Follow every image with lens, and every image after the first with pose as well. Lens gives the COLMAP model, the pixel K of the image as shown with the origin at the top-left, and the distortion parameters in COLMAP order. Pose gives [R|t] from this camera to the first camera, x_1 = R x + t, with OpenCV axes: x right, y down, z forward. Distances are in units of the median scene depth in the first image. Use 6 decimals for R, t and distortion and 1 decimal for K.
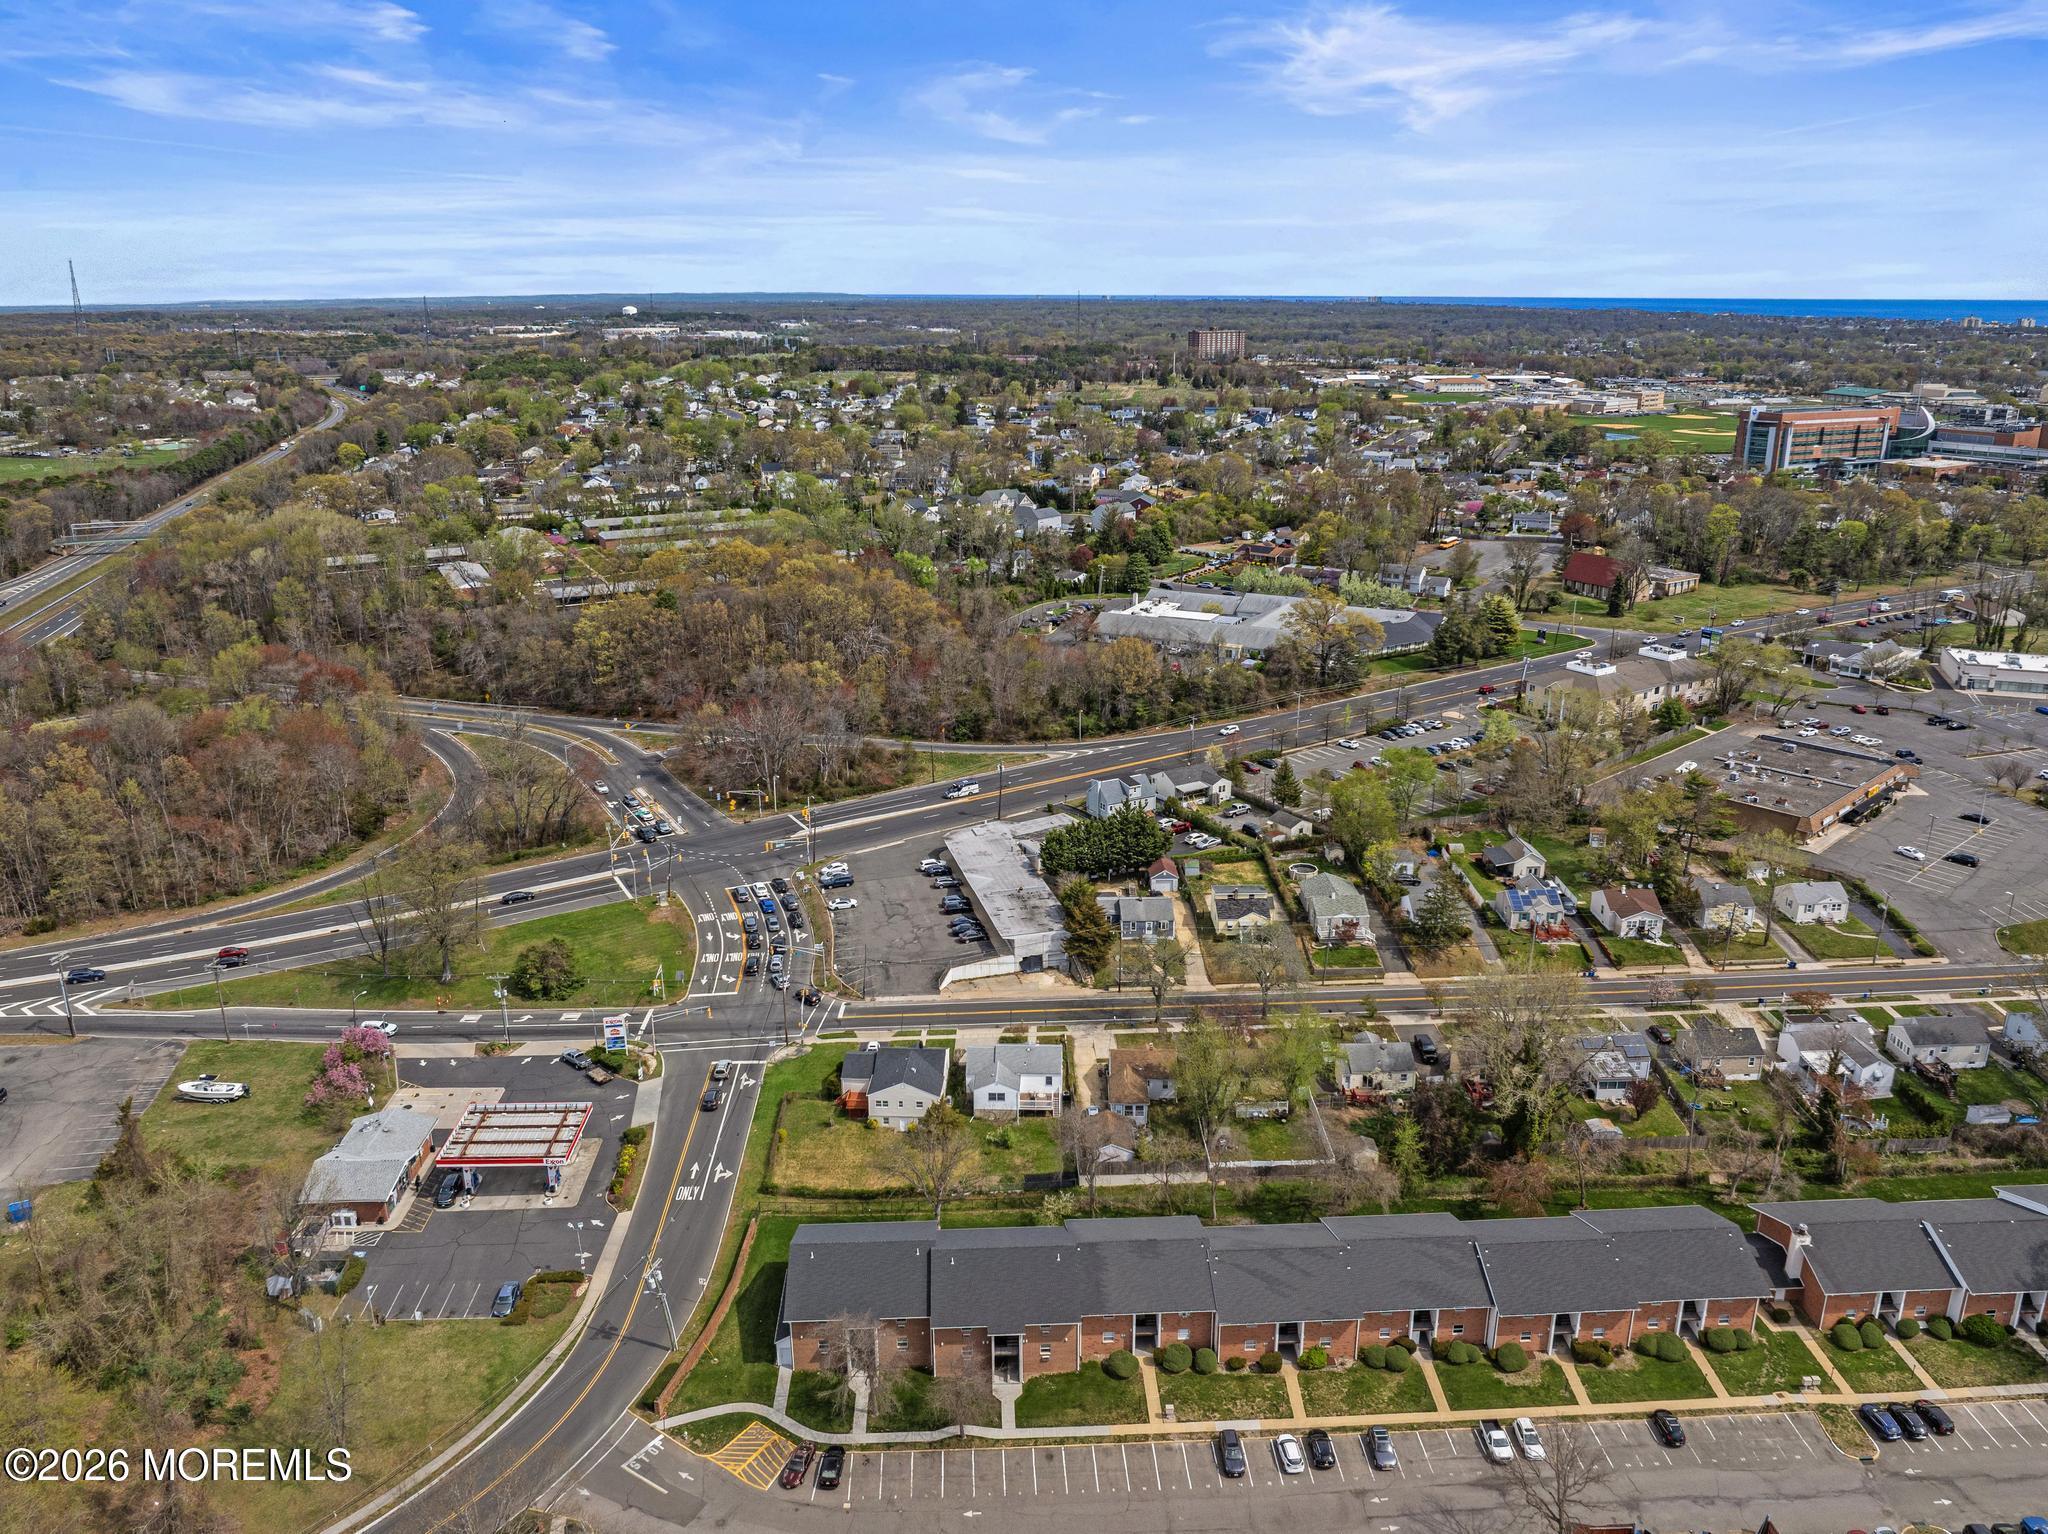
lens RADIAL K [[1483.8, 0, 1034.6], [0, 1483.8, 757.3], [0, 0, 1]] dist [-0.036196, -0.000460]
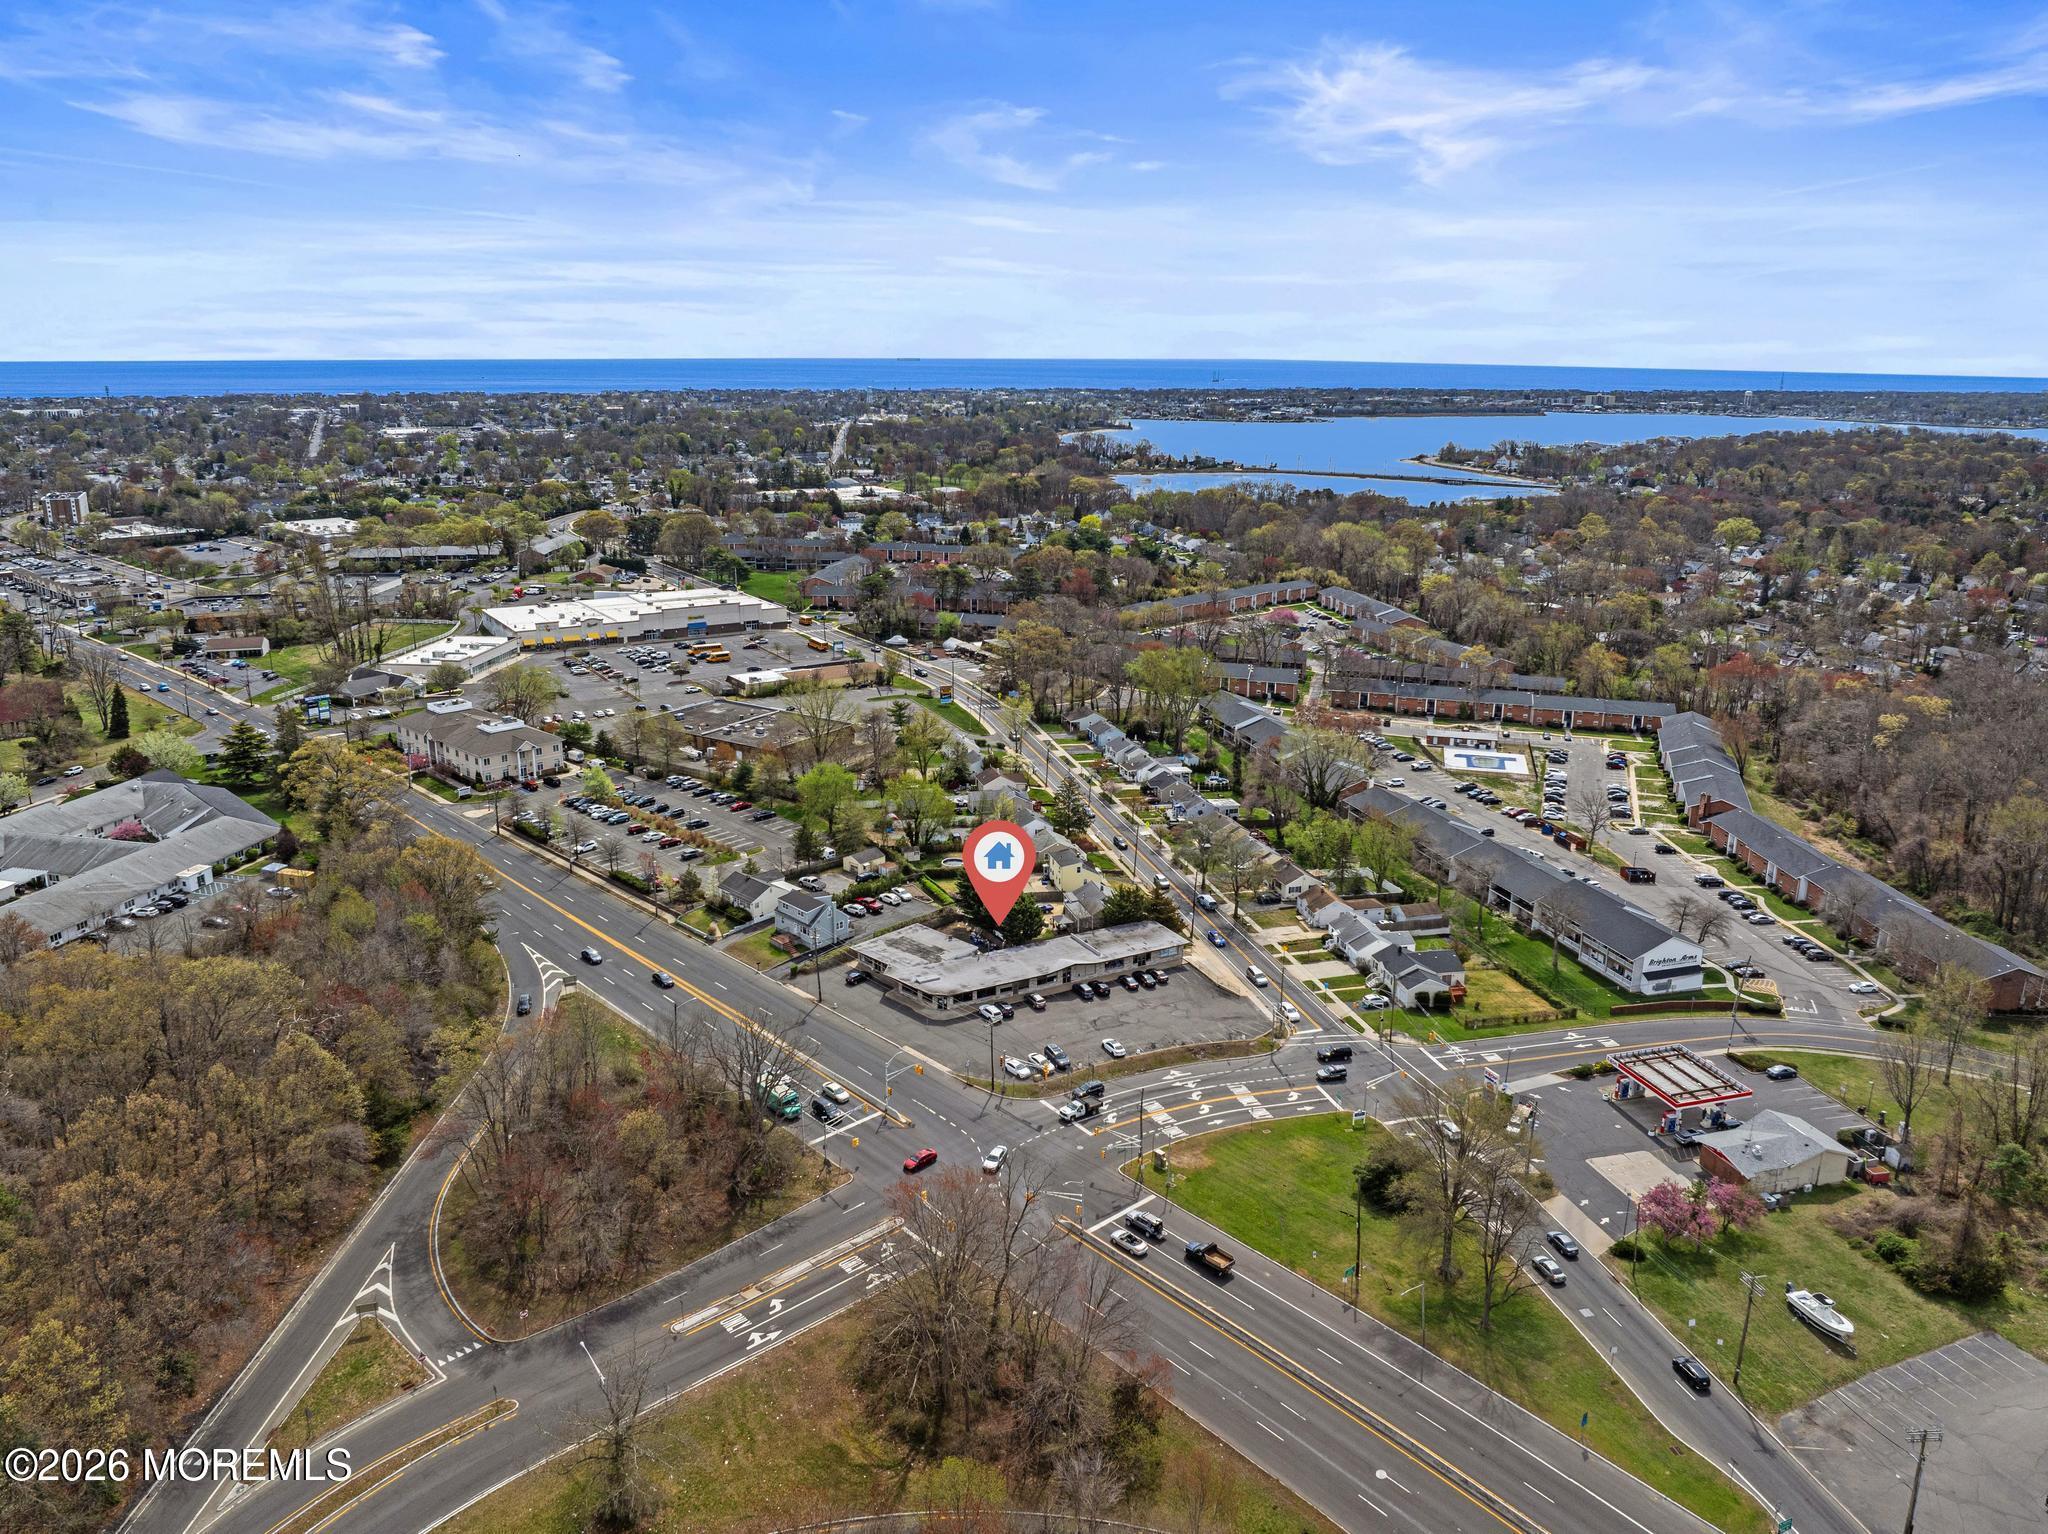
lens RADIAL K [[1451.3, 0, 1034.1], [0, 1451.3, 742.0], [0, 0, 1]] dist [-0.026707, -0.024611]
pose [[-0.234516, -0.248132, 0.939911, -0.890309], [0.285055, 0.906819, 0.310520, -0.349967], [-0.929379, 0.340748, -0.141932, 1.108812]]
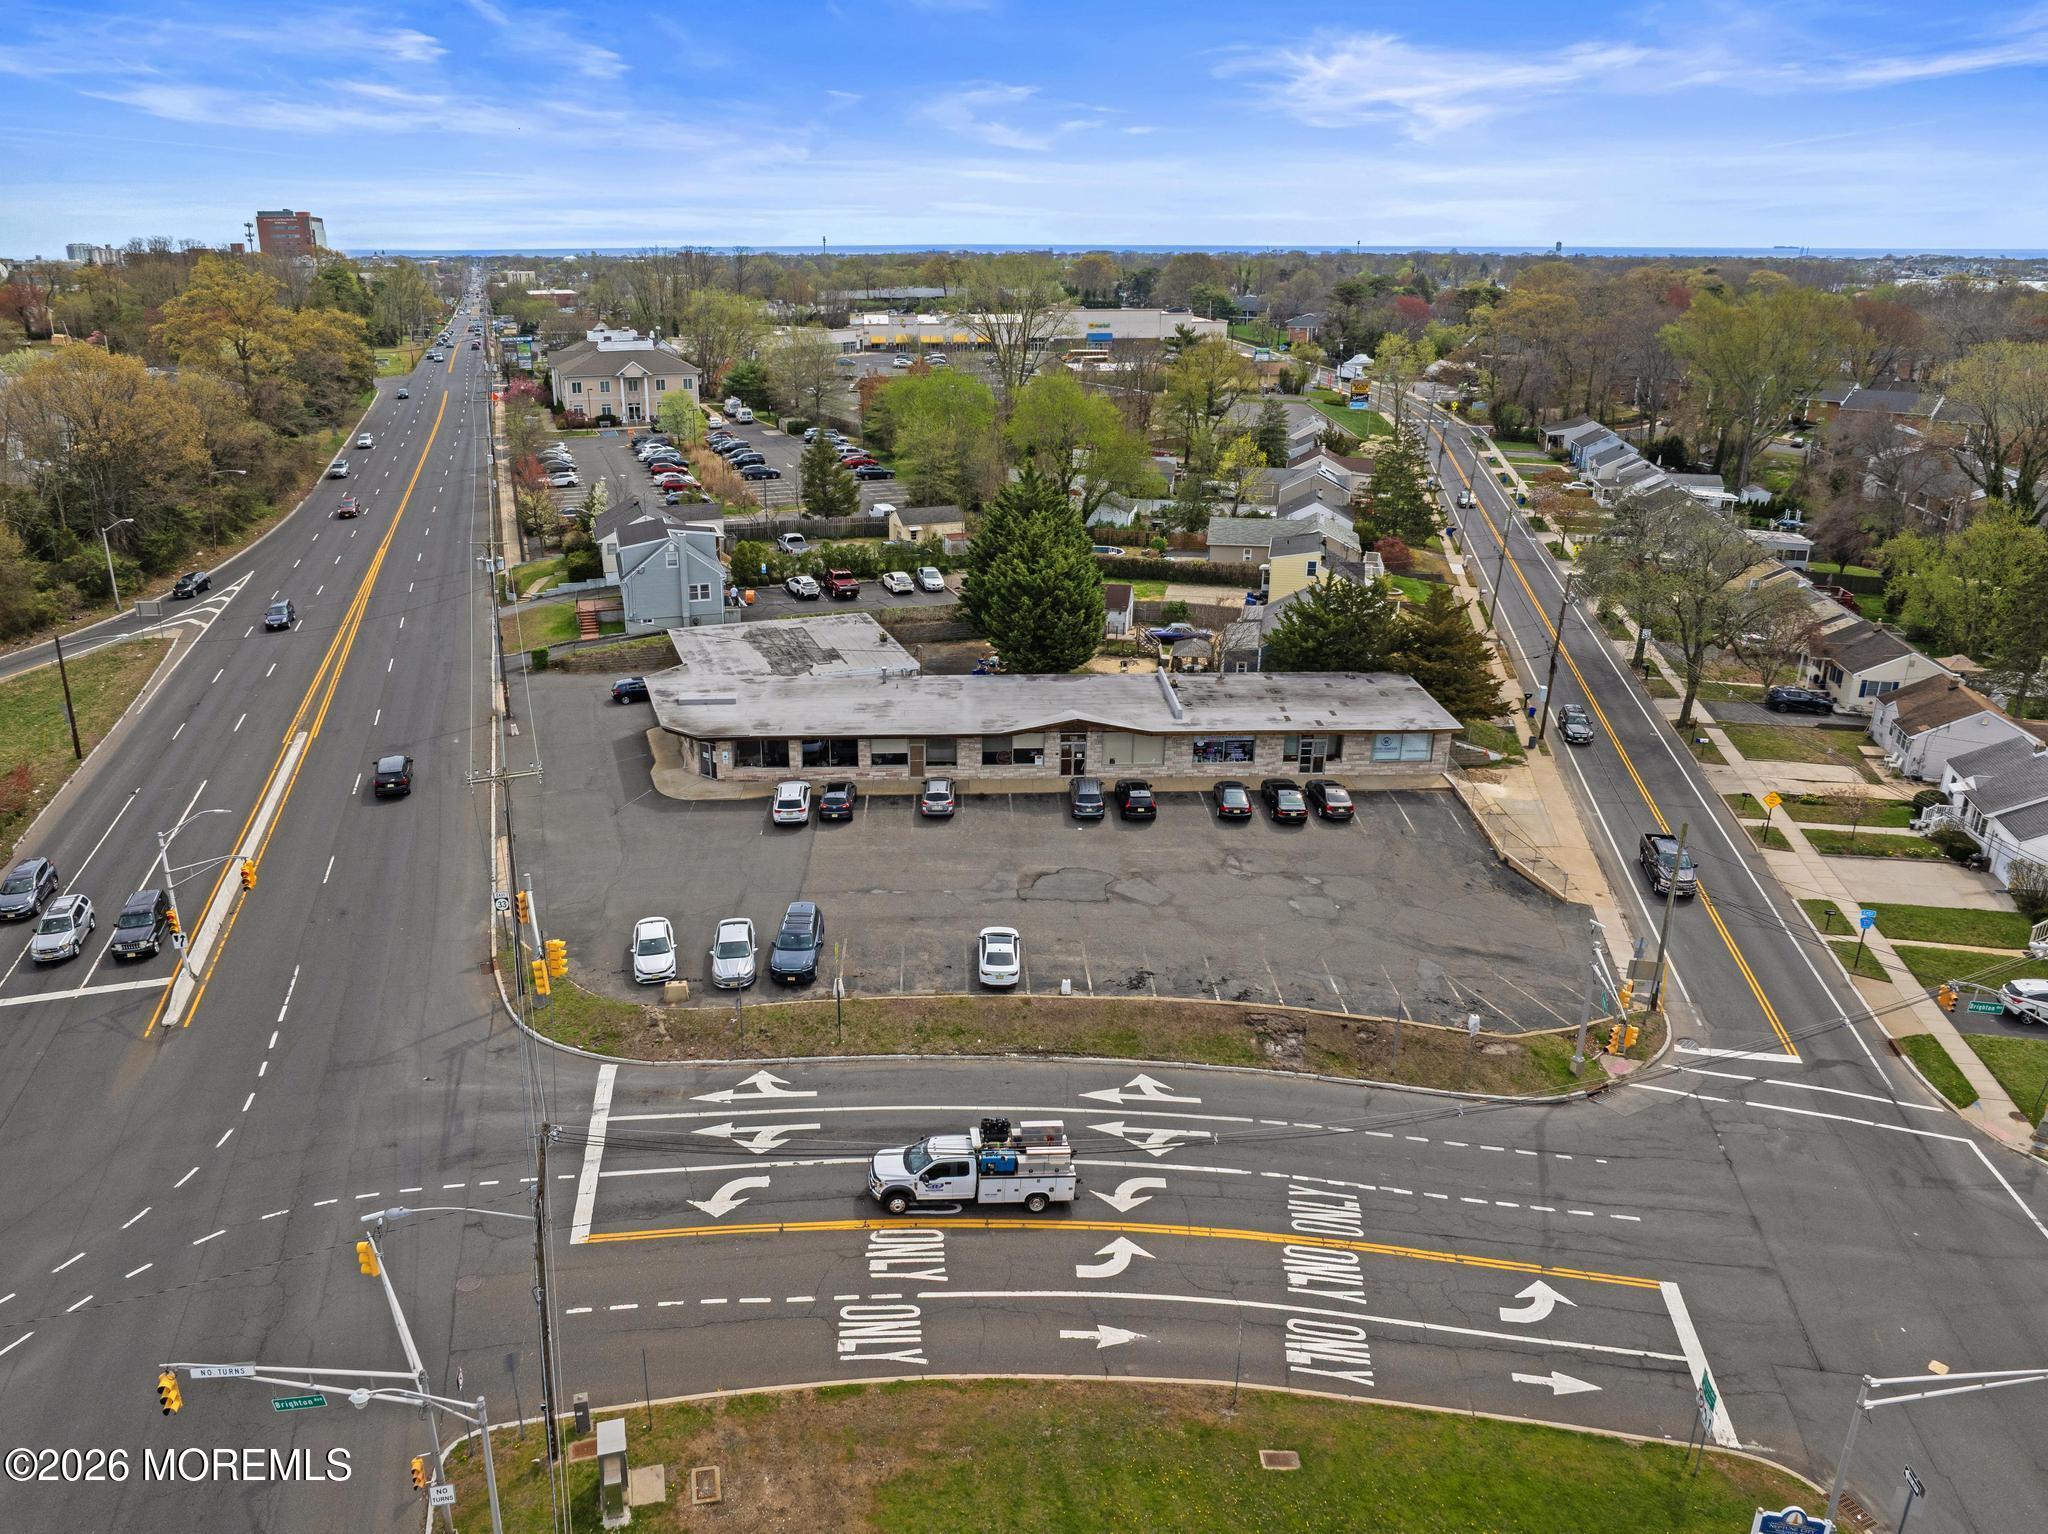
lens RADIAL K [[1433.6, 0, 992.6], [0, 1433.6, 760.2], [0, 0, 1]] dist [-0.032969, -0.005940]
pose [[0.244342, -0.331305, 0.911336, -0.361035], [0.293627, 0.920980, 0.256085, -0.002538], [-0.924165, 0.205021, 0.322314, 0.911371]]
